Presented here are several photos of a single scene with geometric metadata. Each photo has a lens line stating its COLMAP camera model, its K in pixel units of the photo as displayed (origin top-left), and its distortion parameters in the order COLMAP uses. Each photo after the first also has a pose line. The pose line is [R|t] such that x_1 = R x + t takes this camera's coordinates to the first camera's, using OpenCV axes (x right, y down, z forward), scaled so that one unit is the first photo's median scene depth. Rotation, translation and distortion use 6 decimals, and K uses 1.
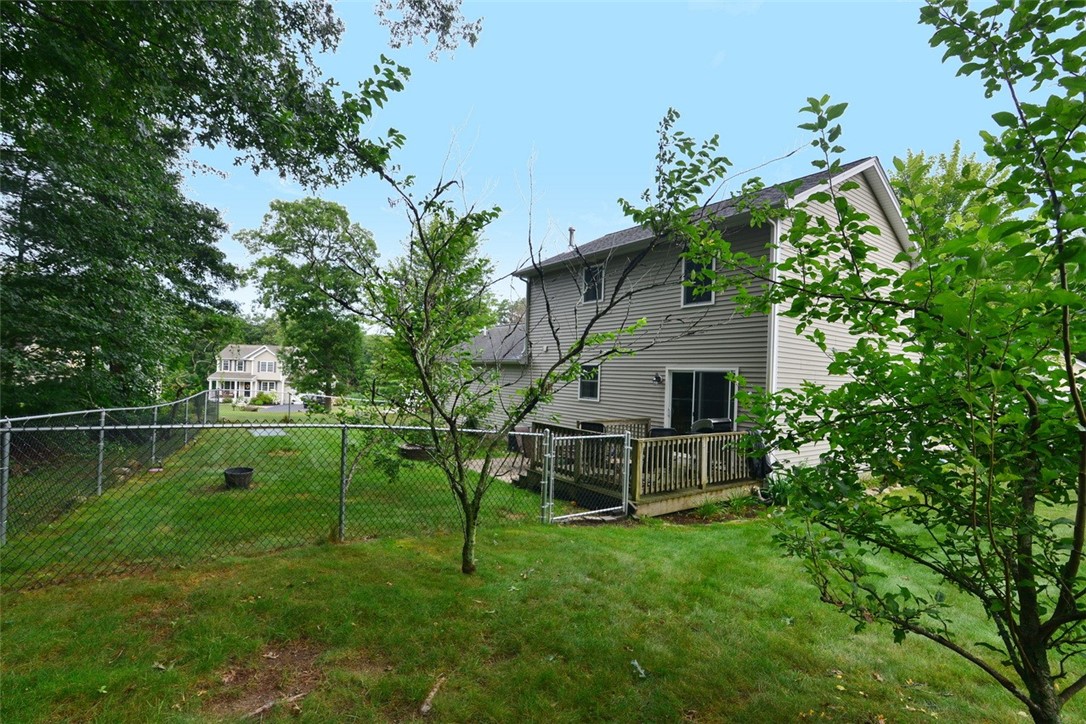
lens RADIAL K [[499.5, 0, 546.8], [0, 499.5, 373.0], [0, 0, 1]] dist [-0.019835, 0.000704]
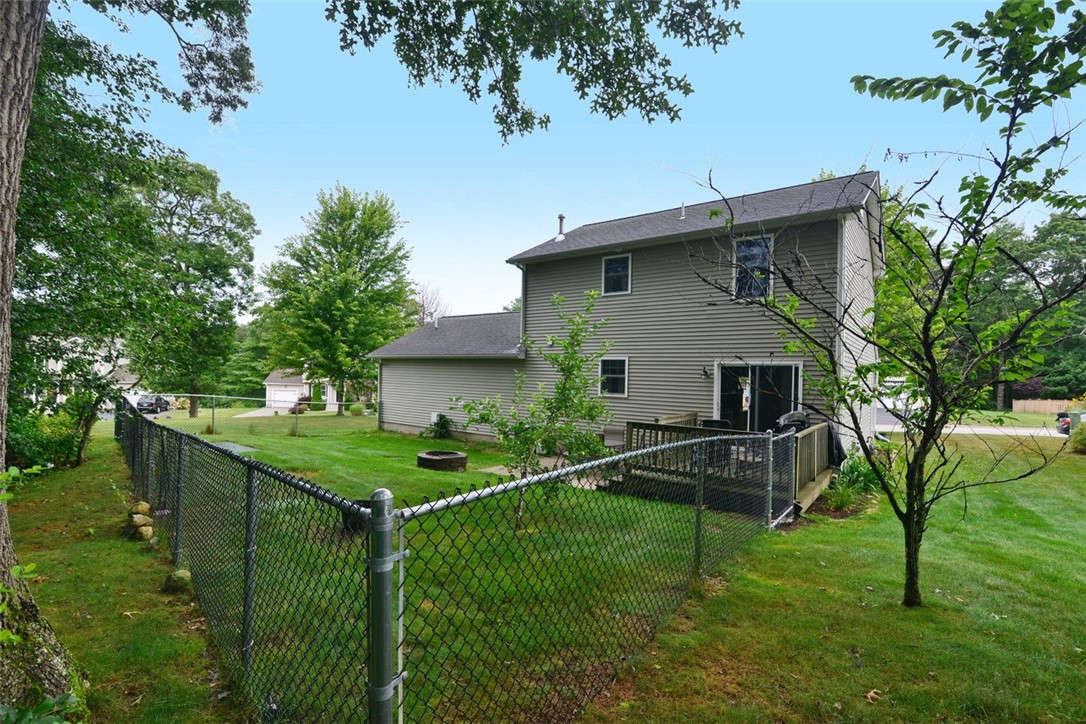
lens RADIAL K [[499.5, 0, 546.8], [0, 499.5, 373.0], [0, 0, 1]] dist [-0.019835, 0.000704]
pose [[0.960245, -0.011832, 0.278906, -0.384307], [0.008407, 0.999874, 0.013472, -0.004601], [-0.279030, -0.010591, 0.960224, 0.144248]]
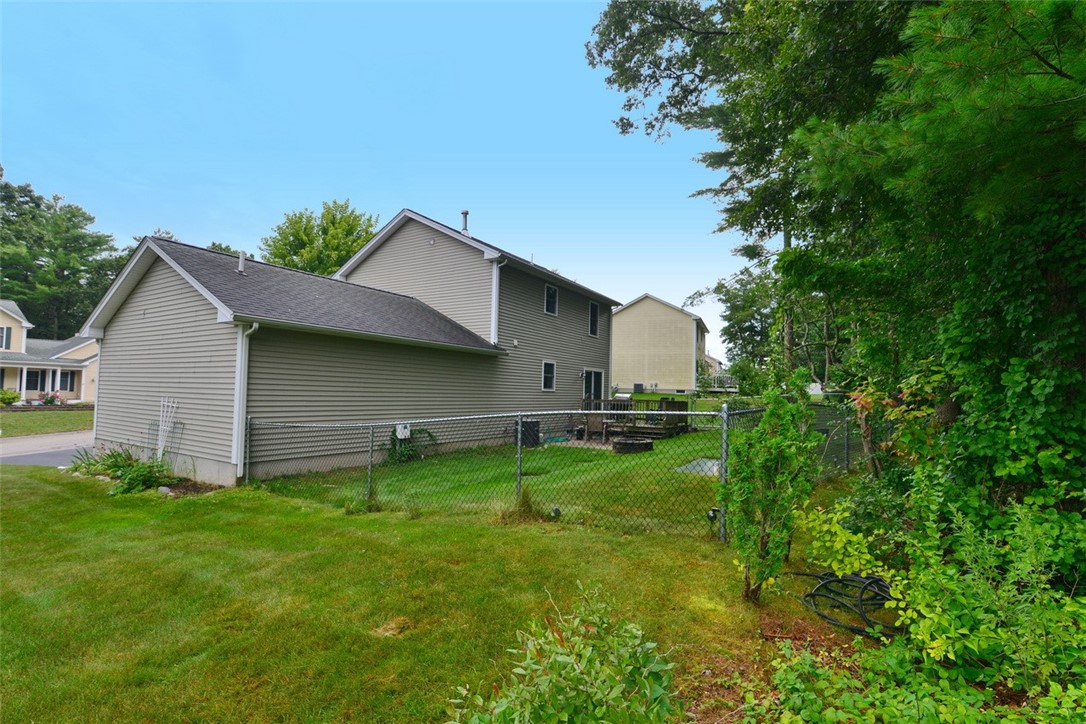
lens RADIAL K [[499.5, 0, 546.8], [0, 499.5, 373.0], [0, 0, 1]] dist [-0.019835, 0.000704]
pose [[-0.370084, -0.004213, 0.928989, -1.394966], [-0.040680, 0.999104, -0.011675, 0.033445], [-0.928107, -0.042112, -0.369924, 1.865076]]
